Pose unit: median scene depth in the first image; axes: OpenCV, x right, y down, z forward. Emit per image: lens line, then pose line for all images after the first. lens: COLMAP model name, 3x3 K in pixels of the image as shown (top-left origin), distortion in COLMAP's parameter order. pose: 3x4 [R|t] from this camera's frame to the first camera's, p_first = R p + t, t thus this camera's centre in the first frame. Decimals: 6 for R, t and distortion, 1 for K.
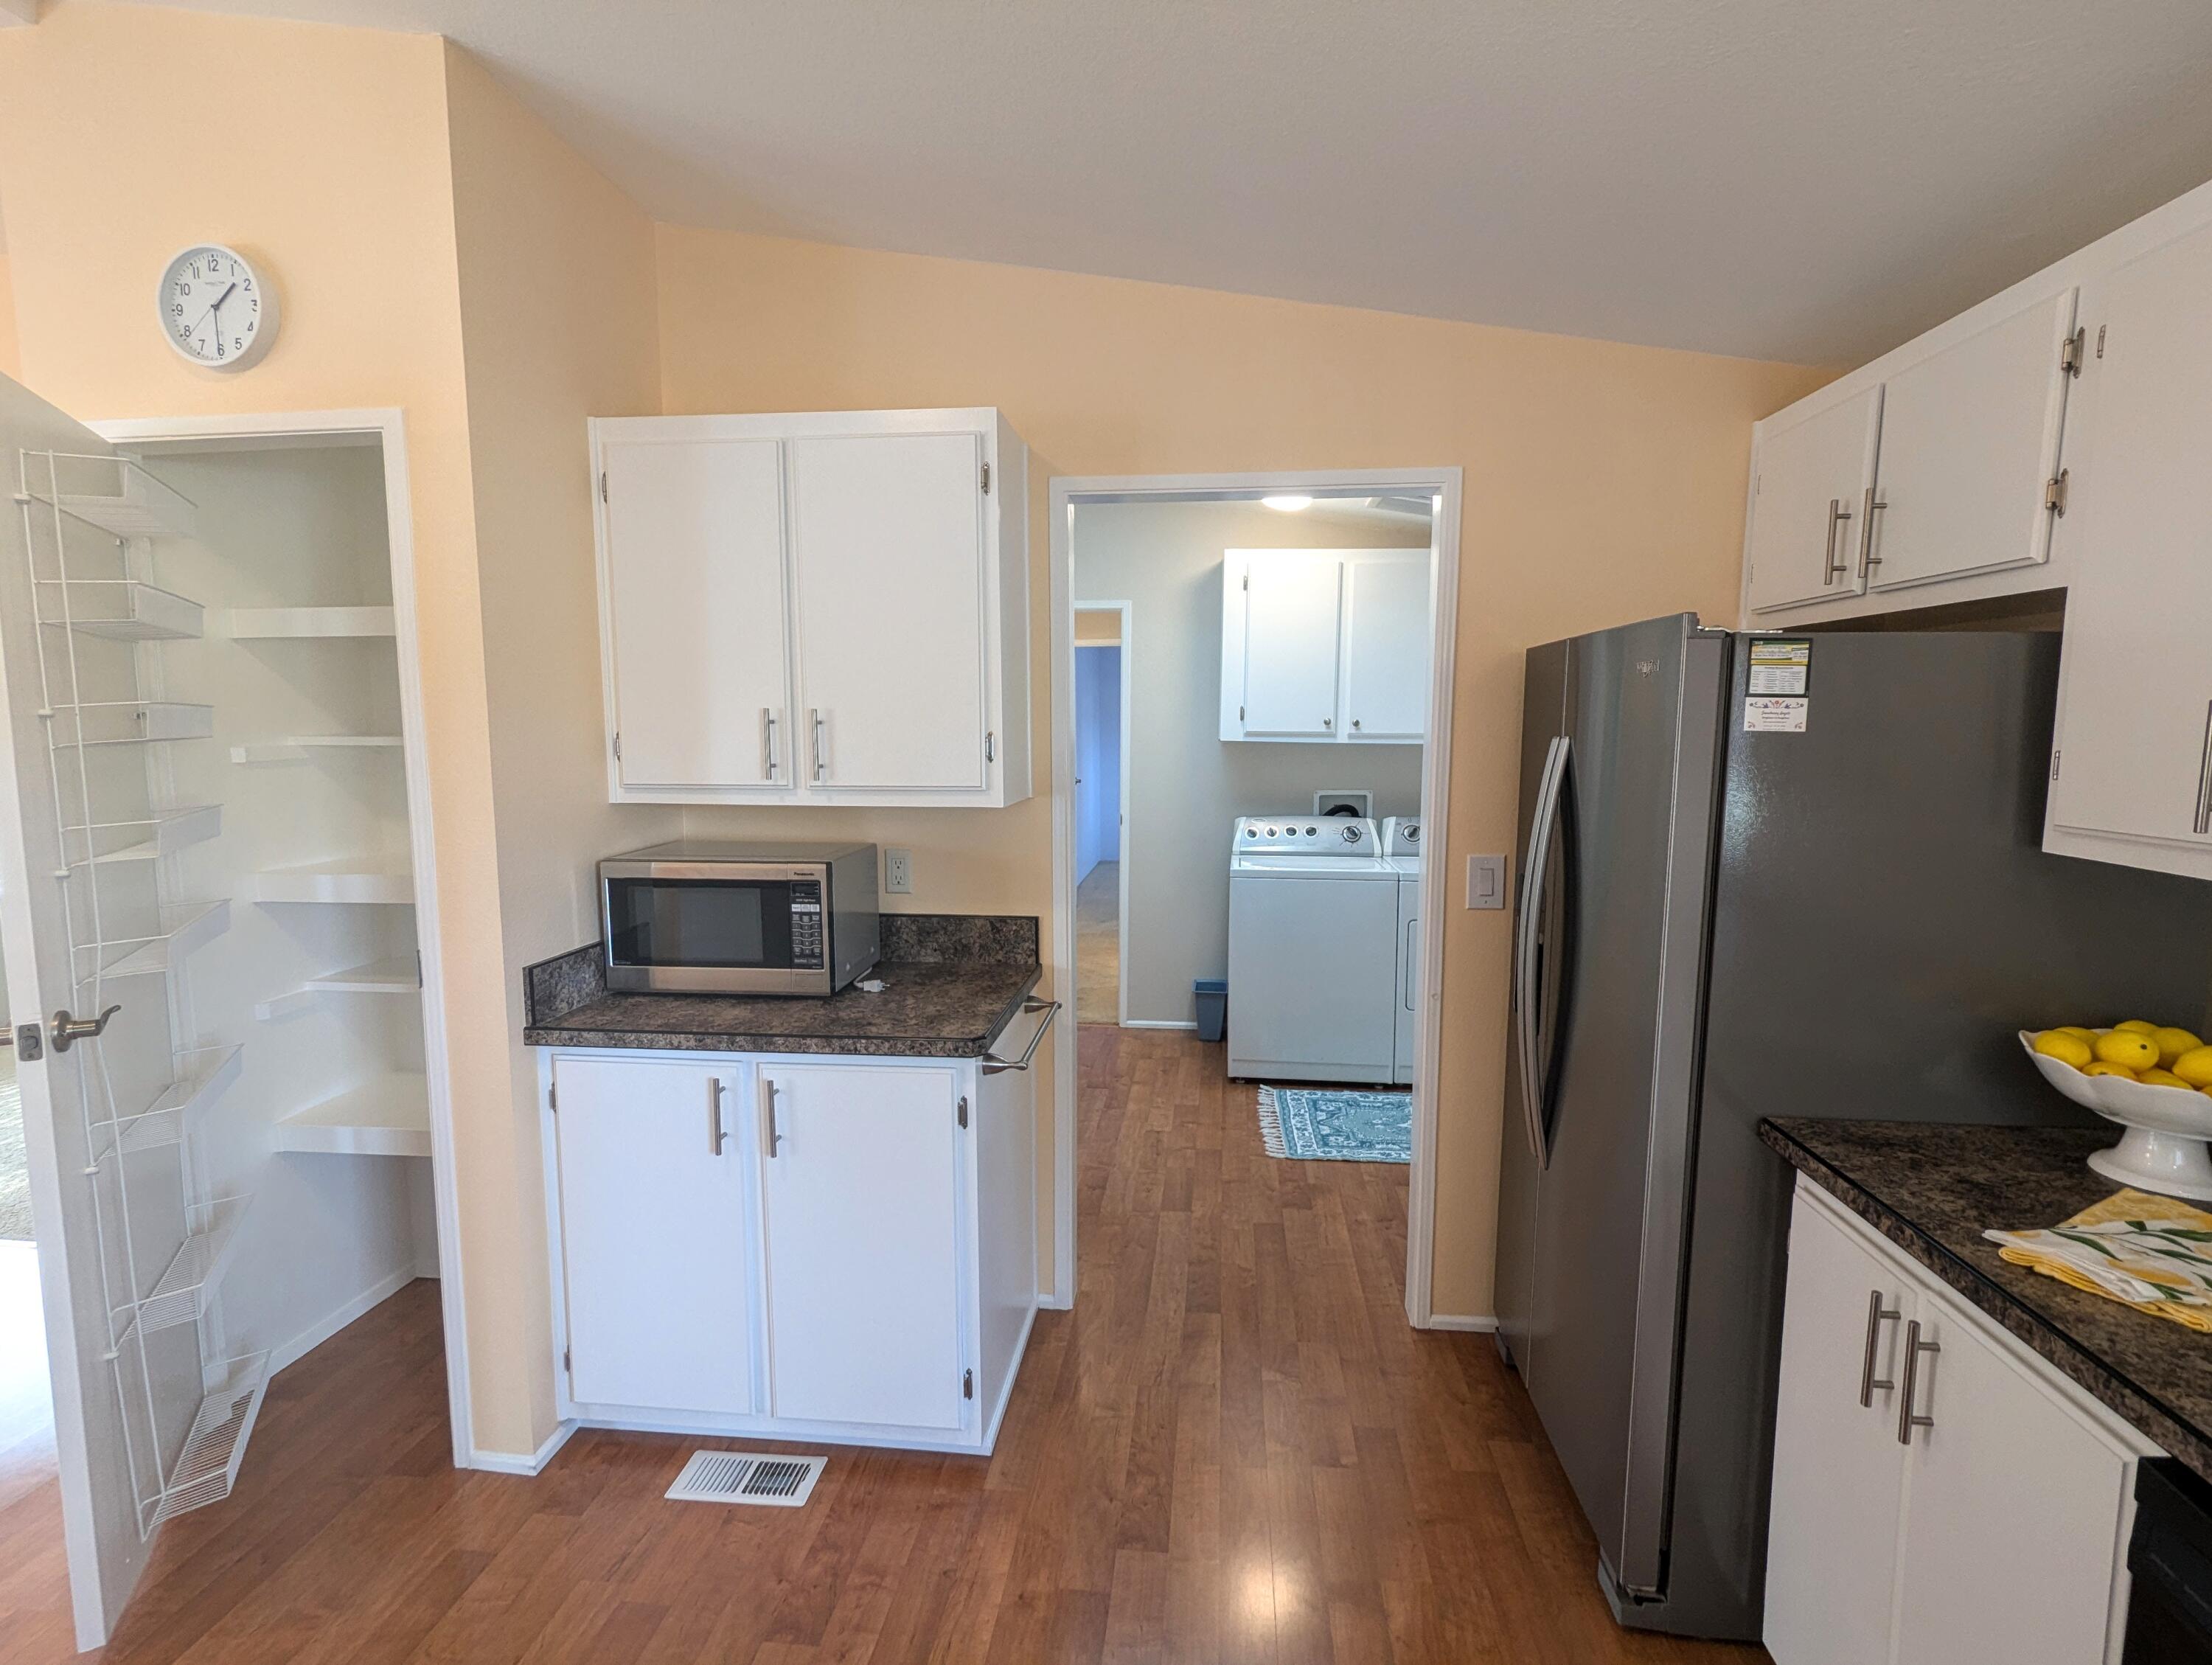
lens RADIAL K [[1040.2, 0, 1111.2], [0, 1040.2, 827.4], [0, 0, 1]] dist [-0.003824, 0.003109]
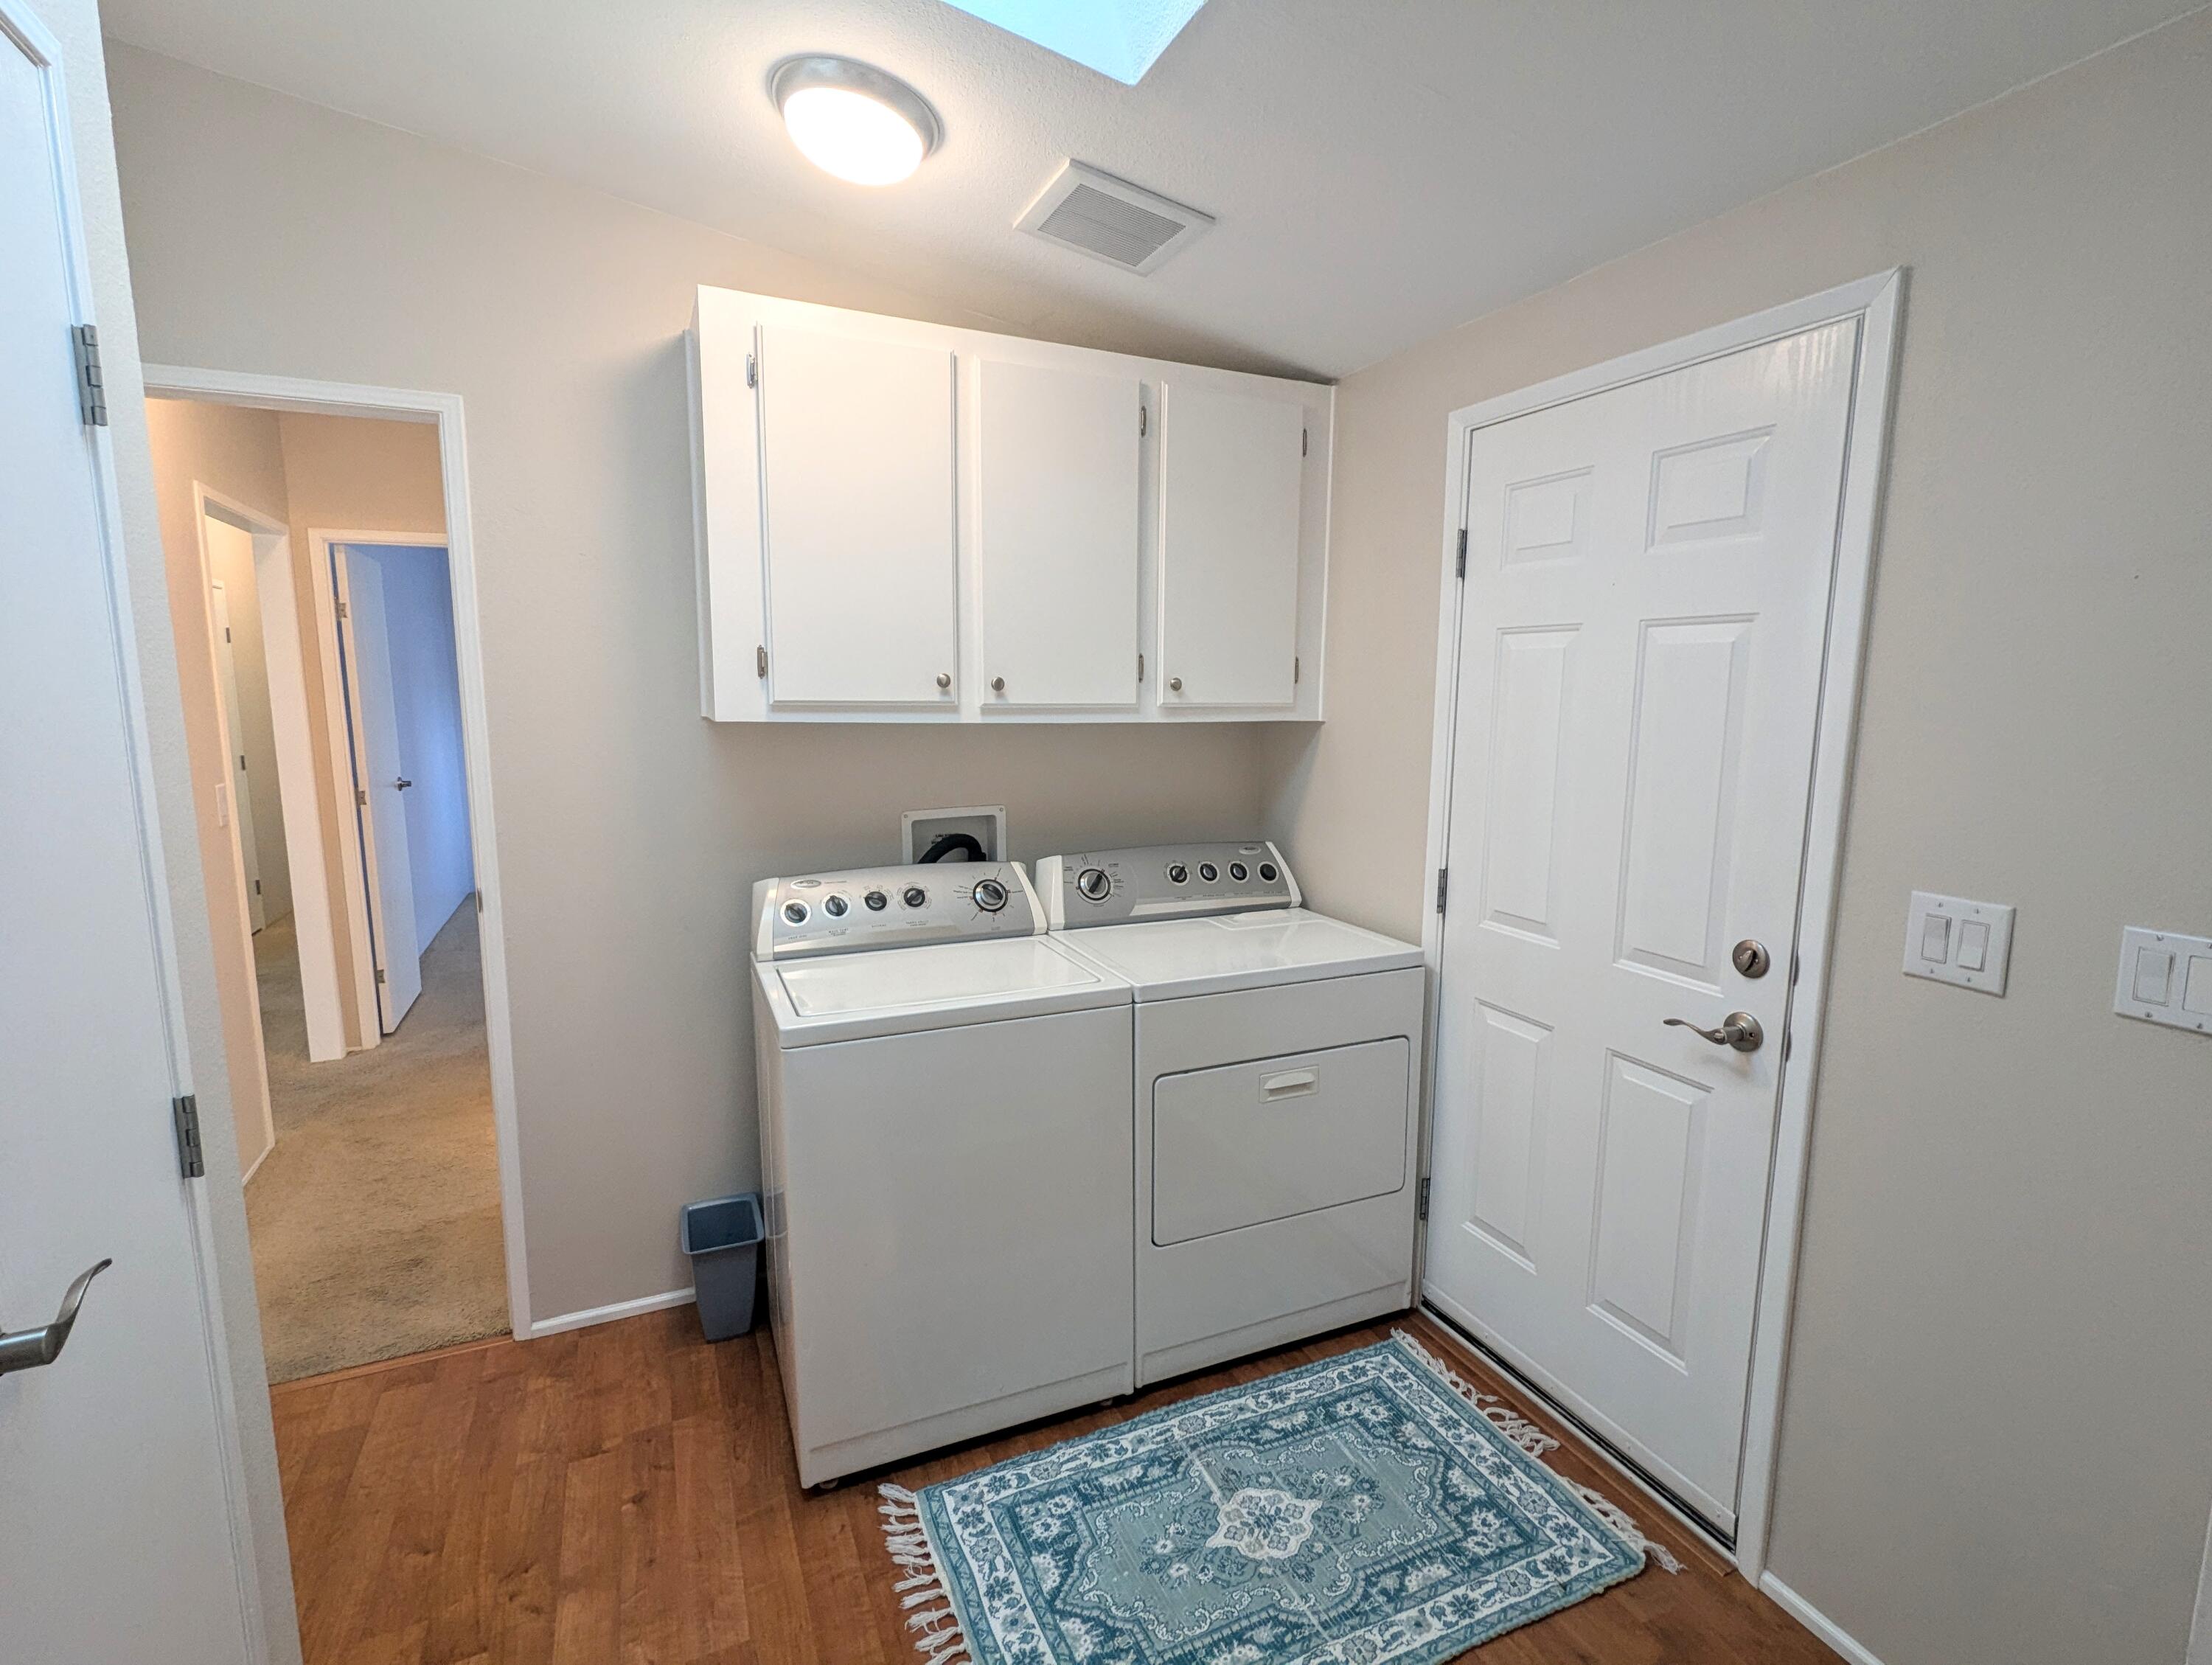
lens RADIAL K [[1048.5, 0, 1113.4], [0, 1048.5, 835.8], [0, 0, 1]] dist [0.003902, -0.000321]
pose [[0.861392, -0.069271, 0.503194, 0.019681], [0.052542, 0.997494, 0.047374, -0.045781], [-0.505215, -0.014369, 0.862874, 0.511692]]
